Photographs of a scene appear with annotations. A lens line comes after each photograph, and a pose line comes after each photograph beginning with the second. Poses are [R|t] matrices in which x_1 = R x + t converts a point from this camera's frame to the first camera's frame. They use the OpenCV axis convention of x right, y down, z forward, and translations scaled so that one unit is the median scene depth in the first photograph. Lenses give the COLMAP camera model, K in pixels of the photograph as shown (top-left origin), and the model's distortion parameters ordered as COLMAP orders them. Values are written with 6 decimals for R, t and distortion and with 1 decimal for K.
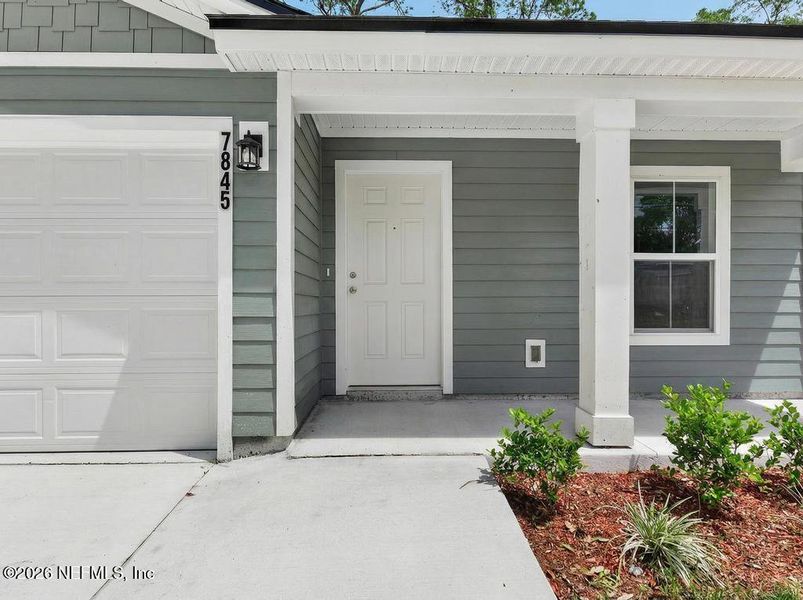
lens RADIAL K [[433.1, 0, 466.9], [0, 433.1, 303.2], [0, 0, 1]] dist [0.001538, 0.000537]
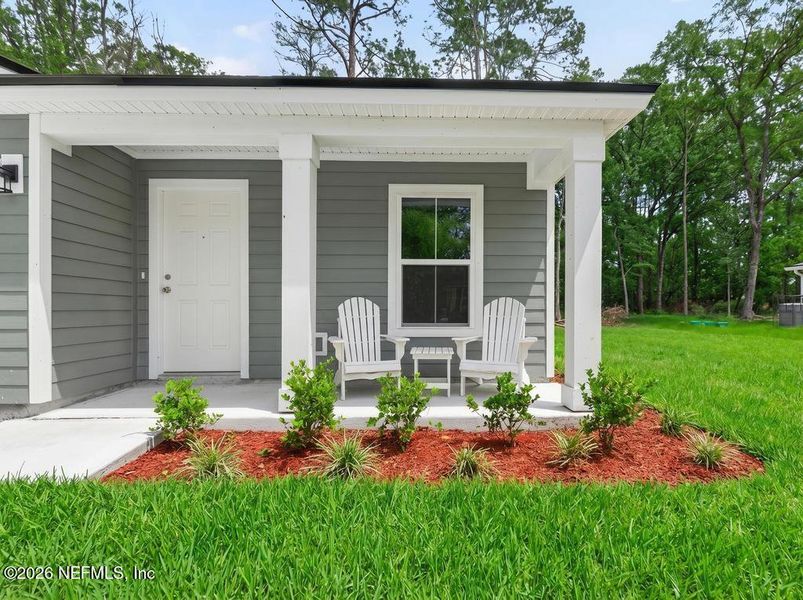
lens RADIAL K [[422.3, 0, 482.8], [0, 422.3, 307.5], [0, 0, 1]] dist [-0.002453, -0.000116]
pose [[0.999772, 0.003188, -0.021097, 0.631273], [-0.003176, 0.999995, 0.000621, 0.015219], [0.021099, -0.000554, 0.999777, -0.140114]]
